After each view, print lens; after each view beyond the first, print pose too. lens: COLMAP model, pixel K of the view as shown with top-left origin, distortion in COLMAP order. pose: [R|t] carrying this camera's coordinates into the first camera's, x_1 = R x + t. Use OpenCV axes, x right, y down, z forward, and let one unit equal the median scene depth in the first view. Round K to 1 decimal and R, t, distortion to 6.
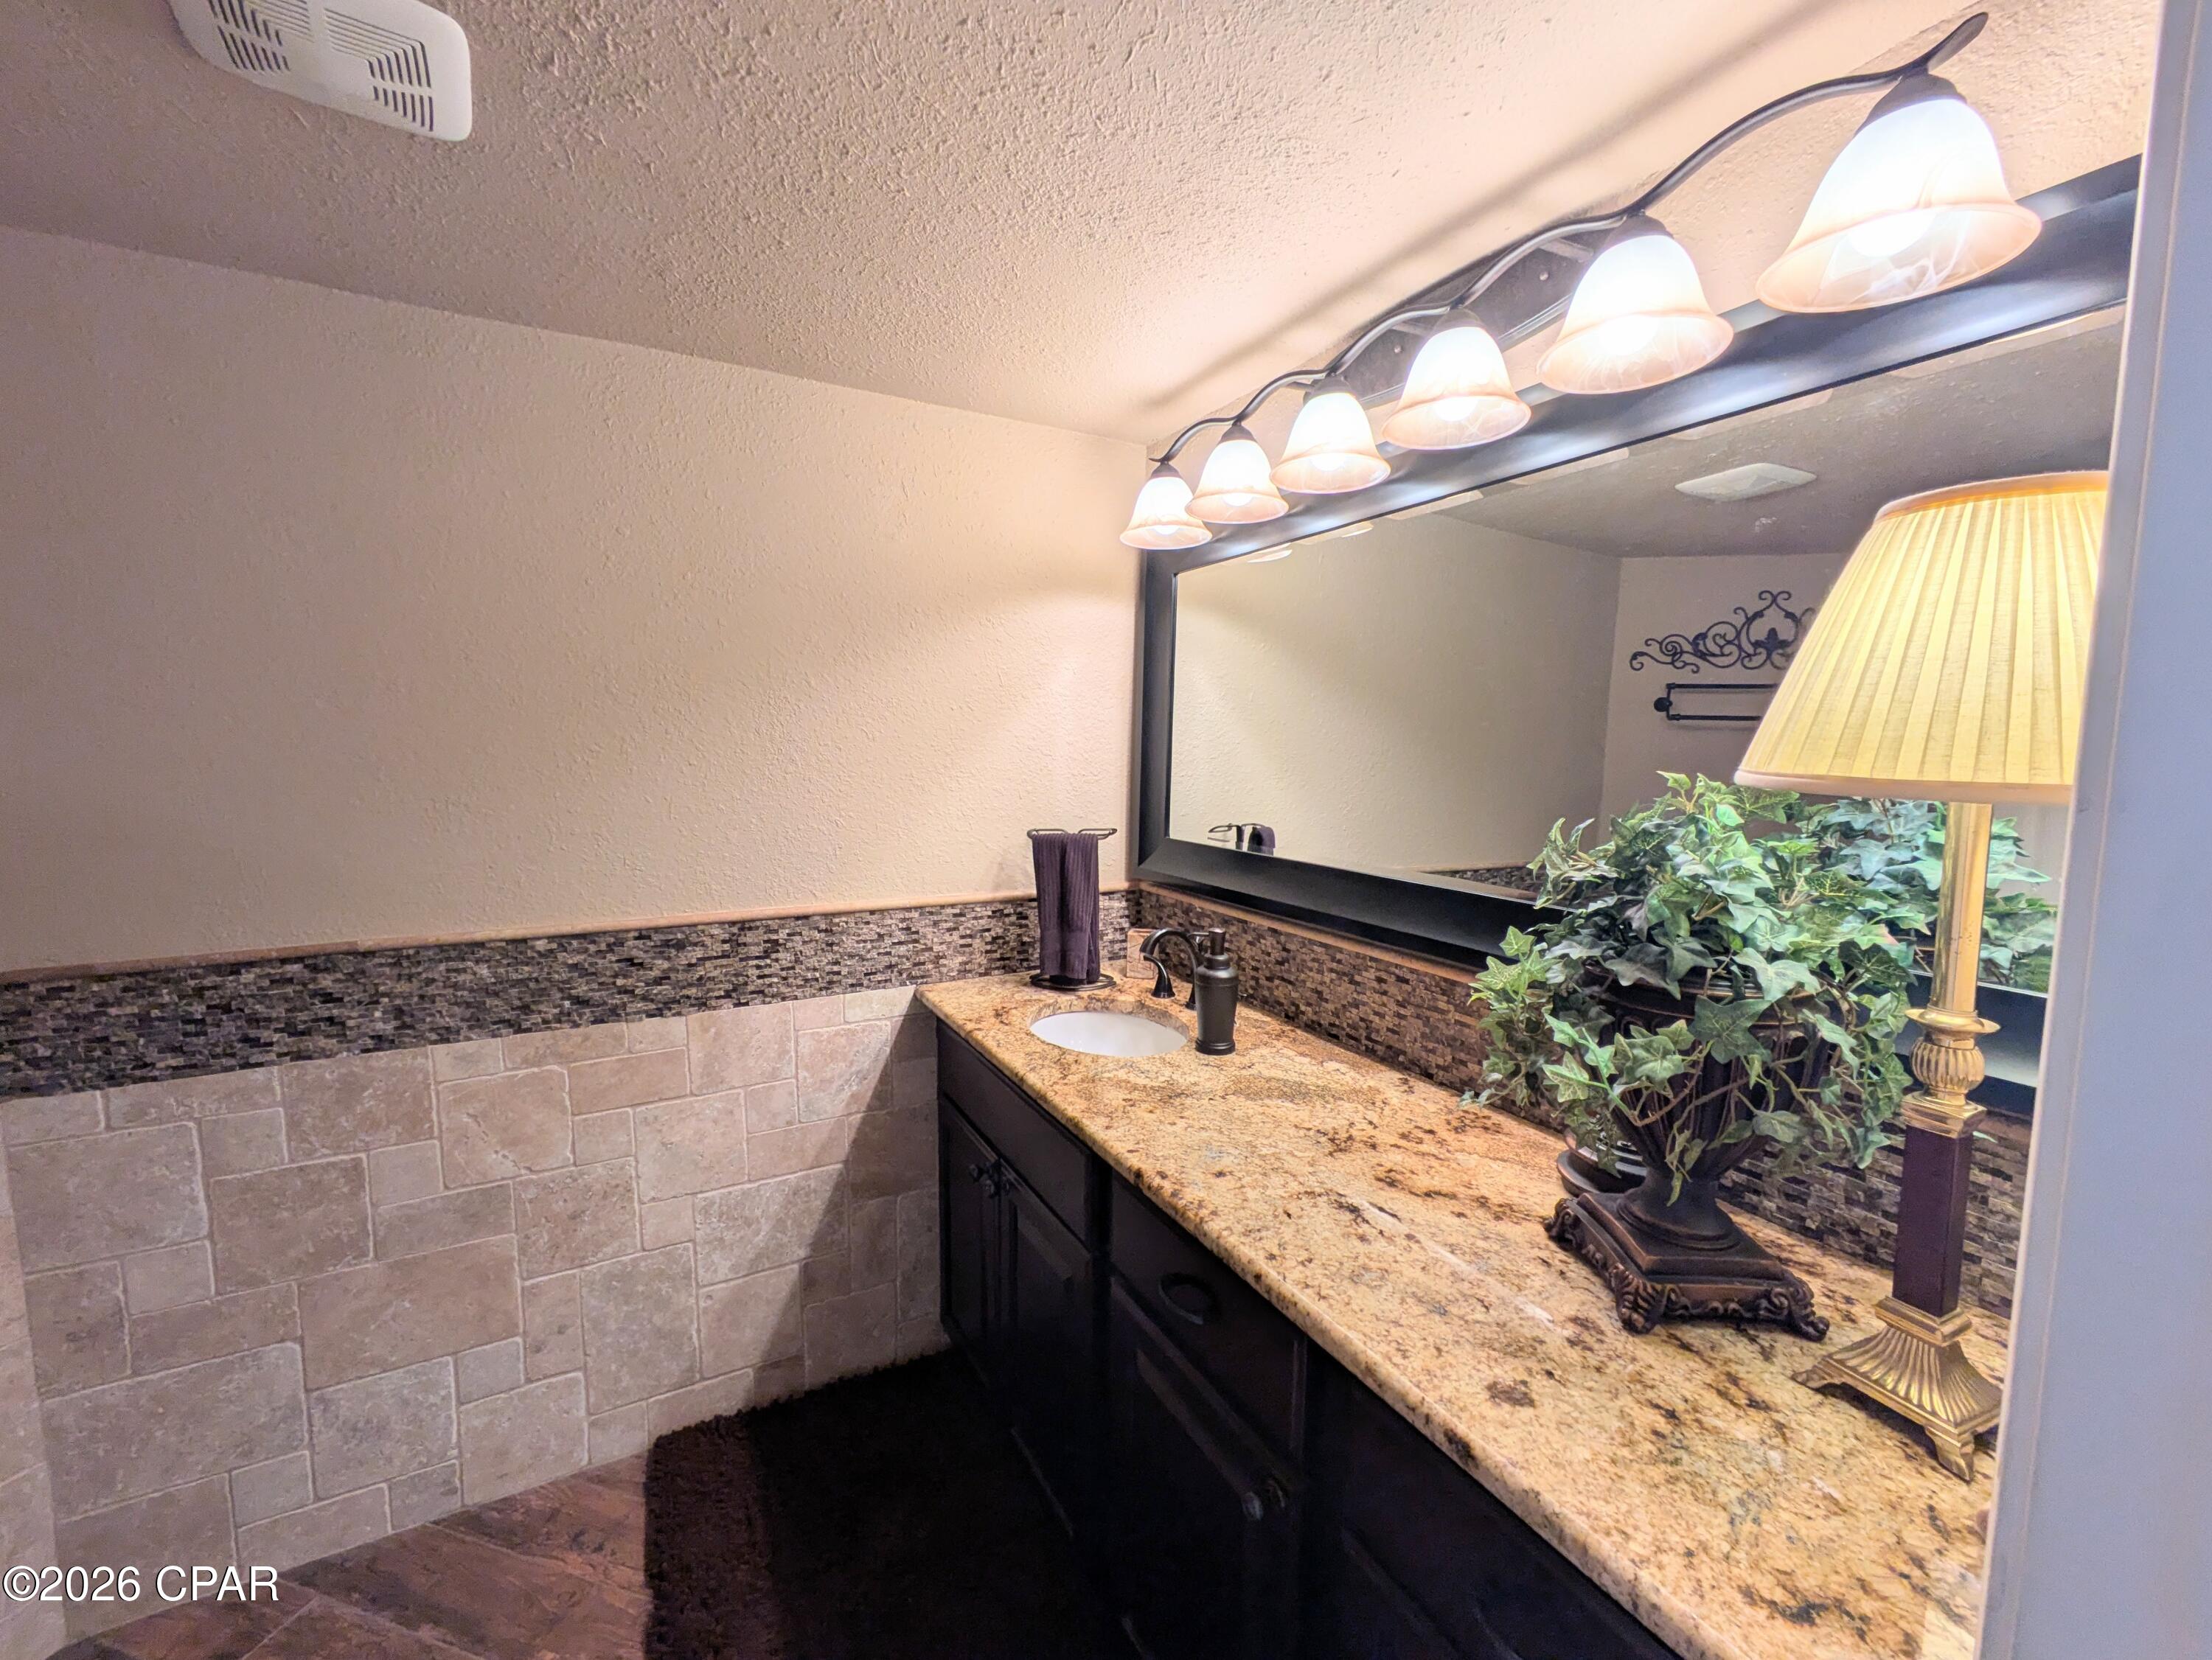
lens RADIAL K [[886.4, 0, 1105.0], [0, 886.4, 826.0], [0, 0, 1]] dist [-0.006608, 0.004304]
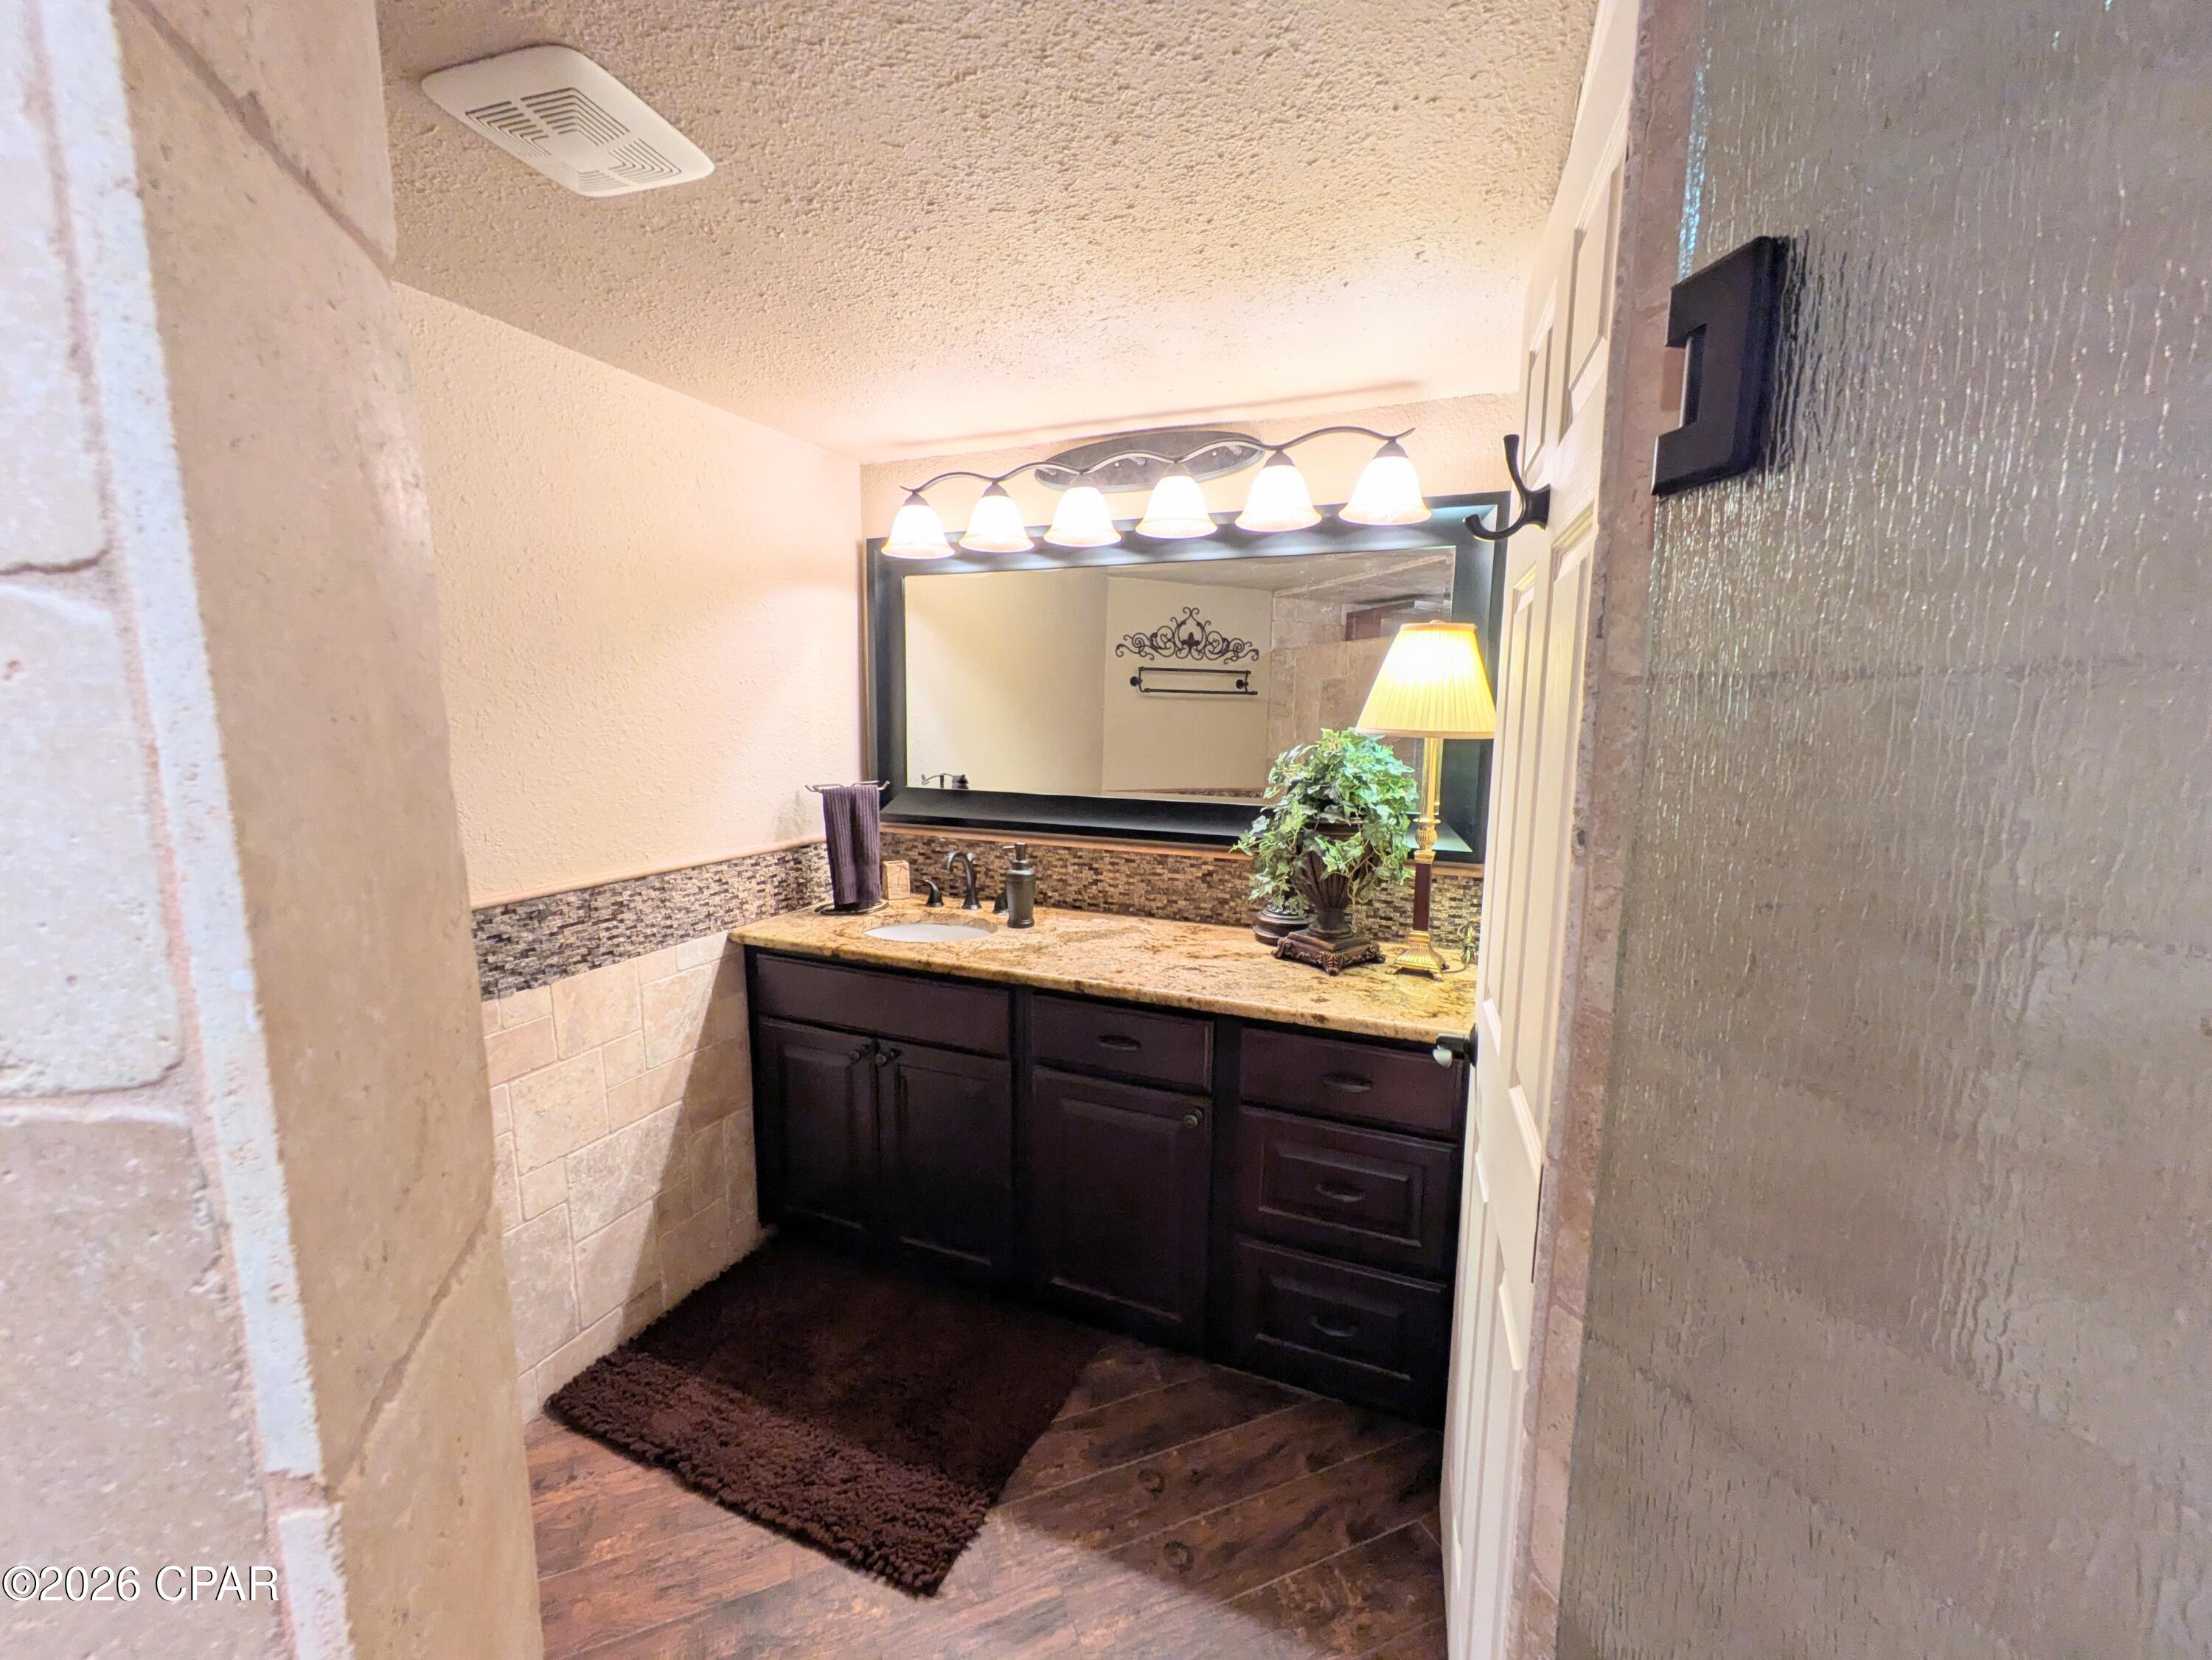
lens RADIAL K [[886.4, 0, 1105.0], [0, 886.4, 826.0], [0, 0, 1]] dist [-0.006608, 0.004304]
pose [[0.777090, -0.085773, 0.623517, -0.574730], [0.056509, 0.996178, 0.066610, 0.000606], [-0.626847, -0.016528, 0.778967, -0.186136]]
